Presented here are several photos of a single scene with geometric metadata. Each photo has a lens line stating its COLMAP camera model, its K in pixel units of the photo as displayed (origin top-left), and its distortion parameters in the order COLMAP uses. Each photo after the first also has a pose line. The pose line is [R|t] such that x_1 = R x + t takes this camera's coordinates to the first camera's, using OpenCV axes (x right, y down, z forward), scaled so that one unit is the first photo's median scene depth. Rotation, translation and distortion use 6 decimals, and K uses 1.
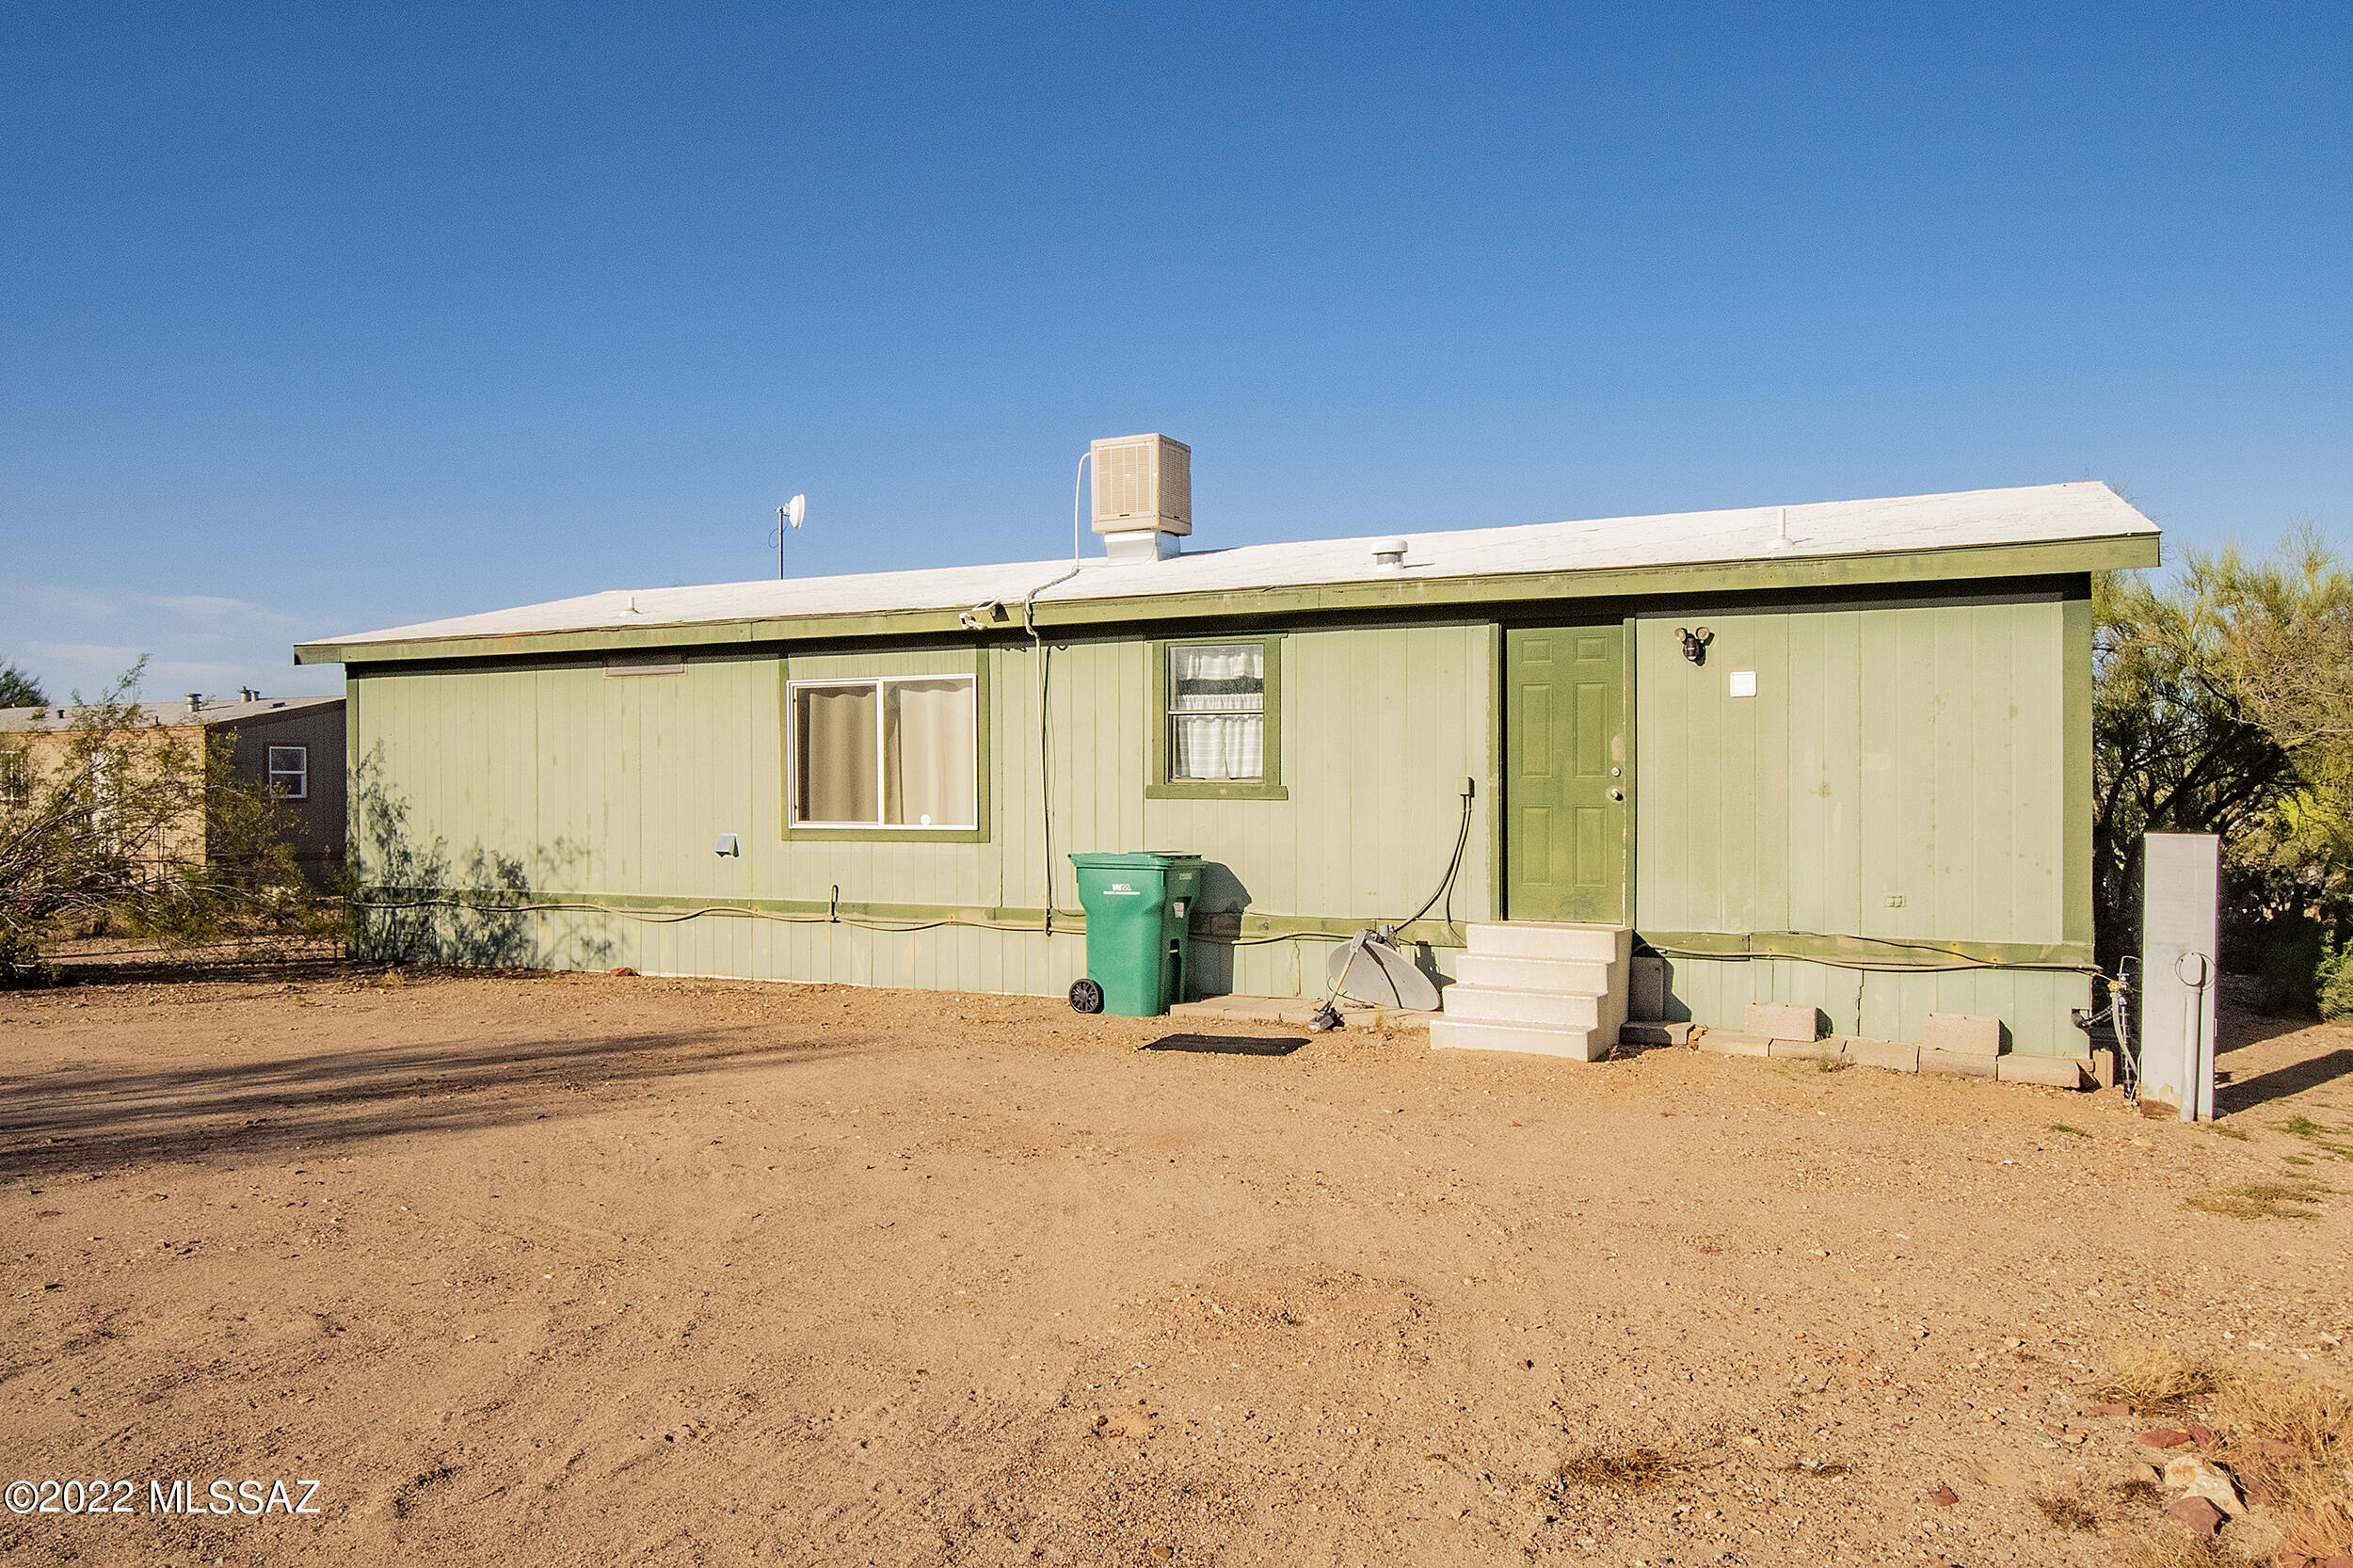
lens RADIAL K [[1554.5, 0, 1179.1], [0, 1554.5, 779.9], [0, 0, 1]] dist [0.005375, -0.000023]
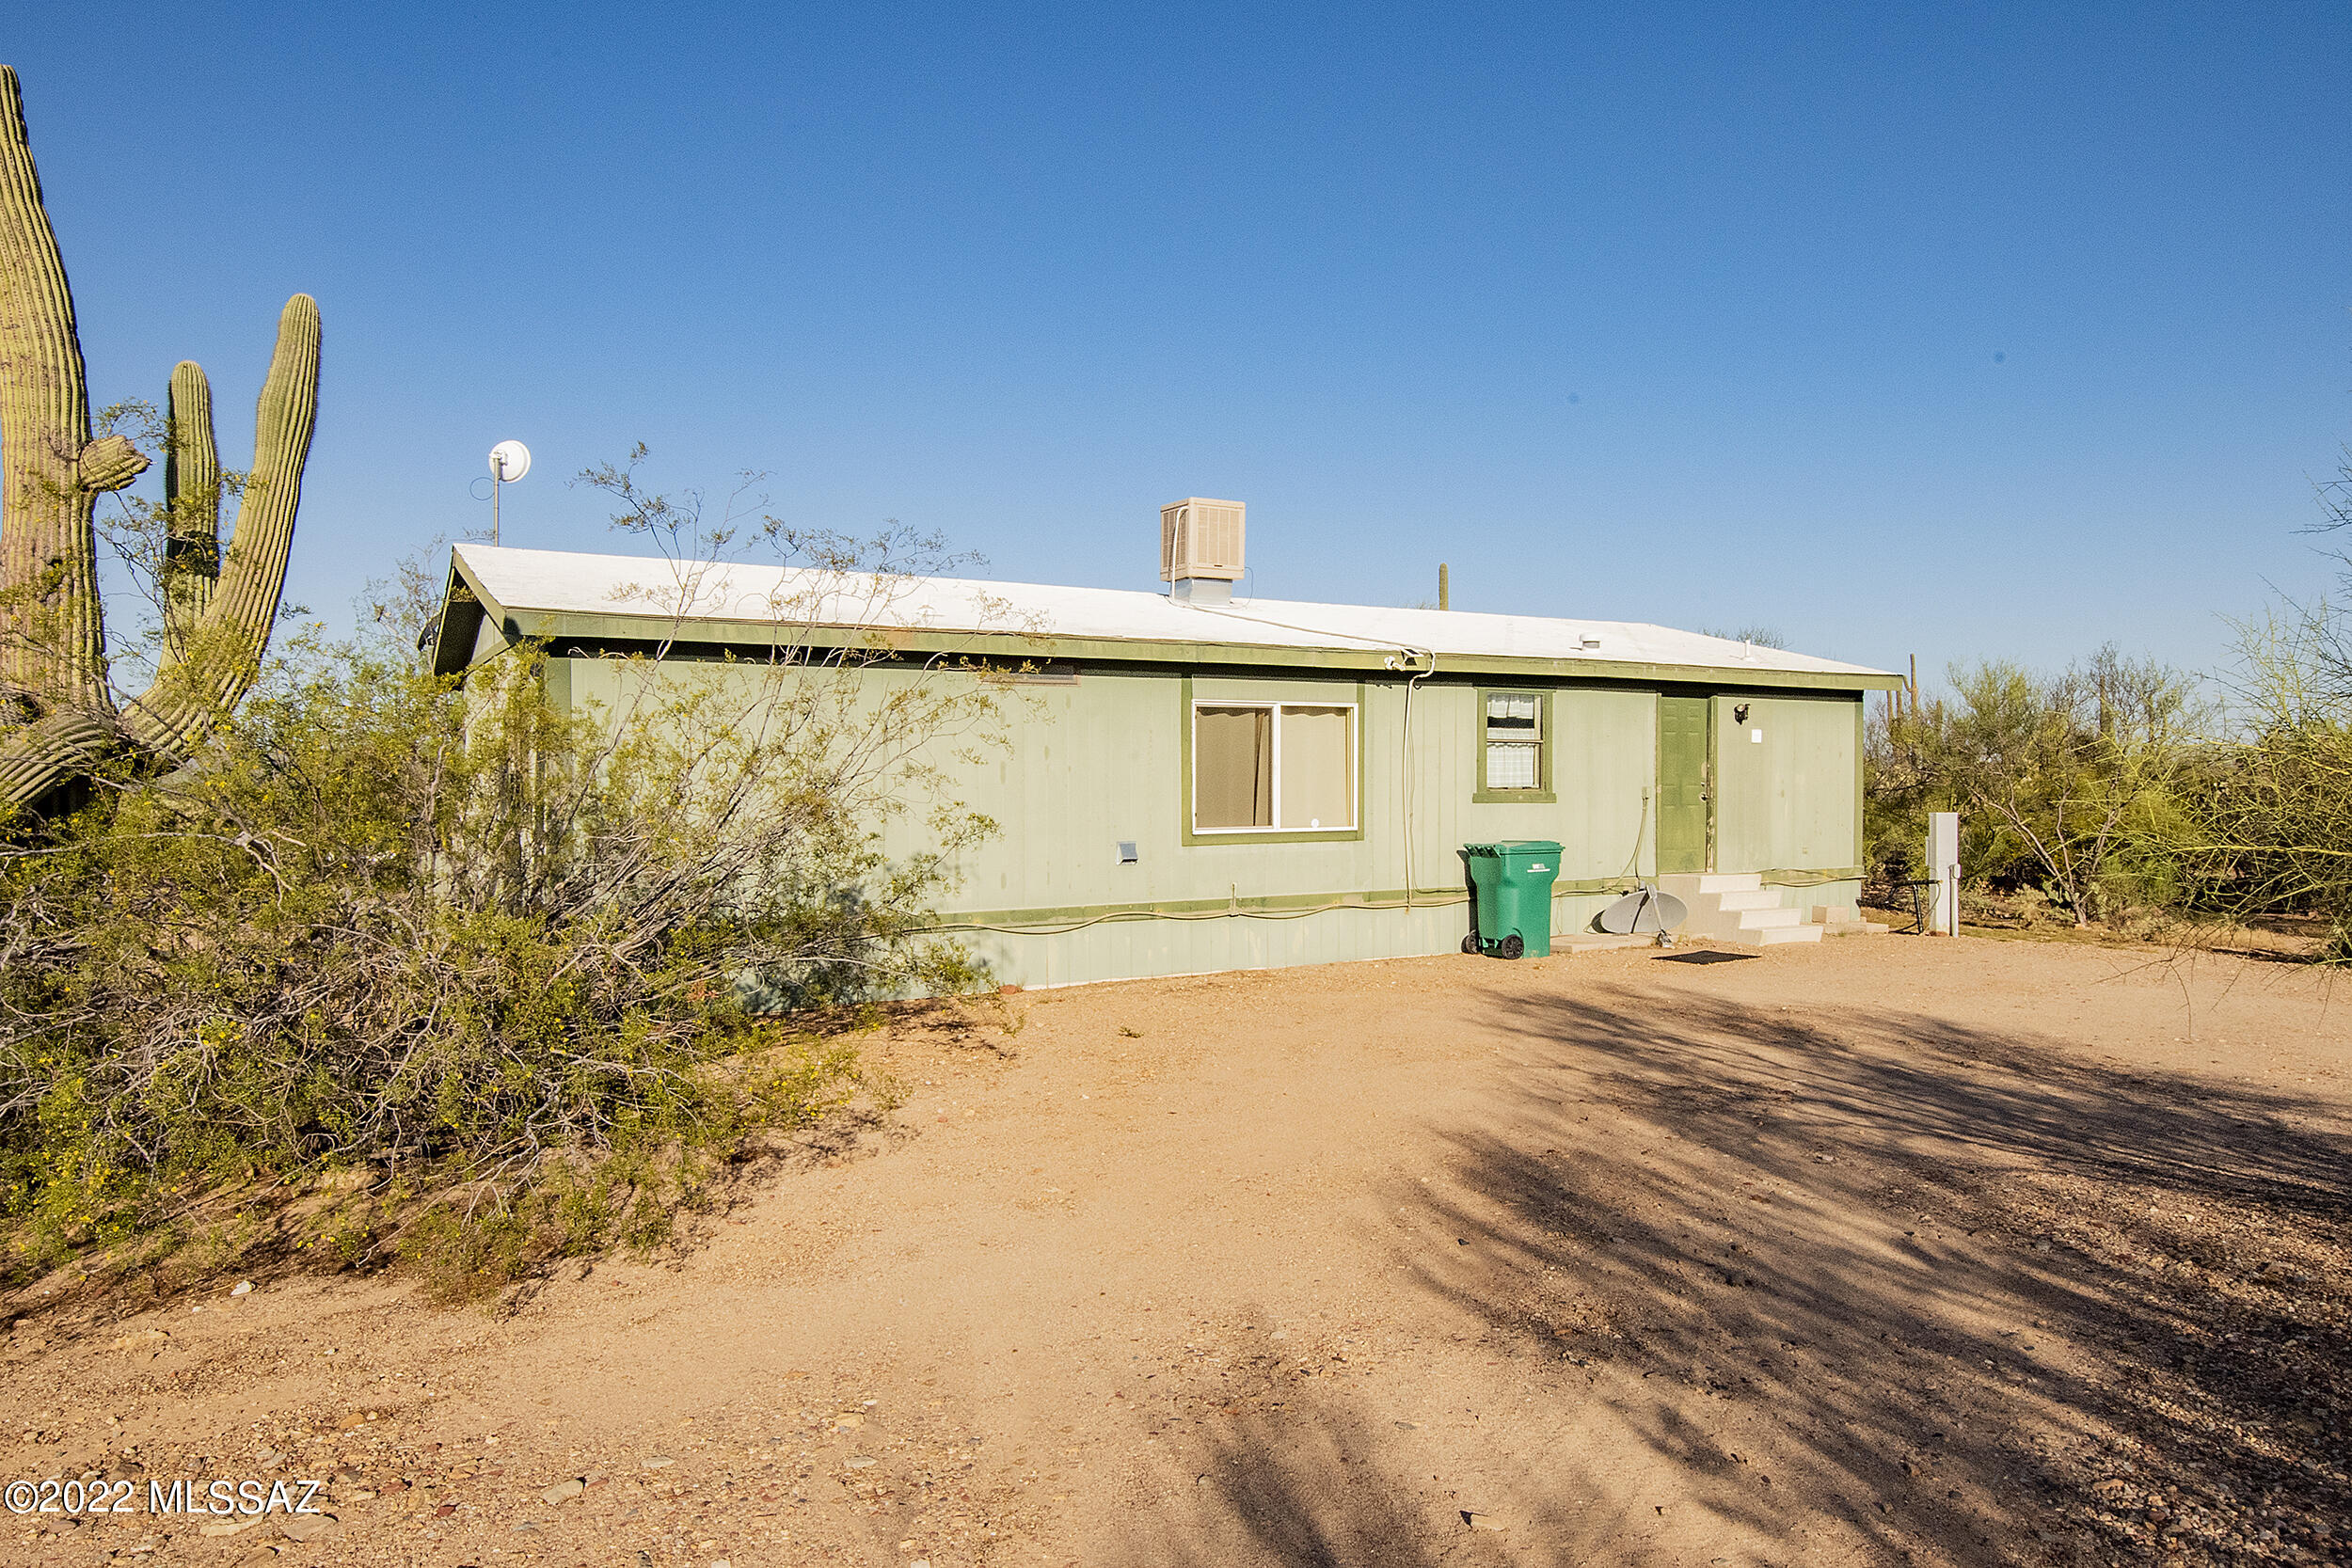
lens RADIAL K [[1553.7, 0, 1179.9], [0, 1553.7, 788.3], [0, 0, 1]] dist [0.005375, -0.000023]
pose [[0.570857, -0.003514, 0.821042, -1.191143], [-0.000608, 0.999989, 0.004703, -0.006297], [-0.821049, -0.003184, 0.570848, 0.399041]]
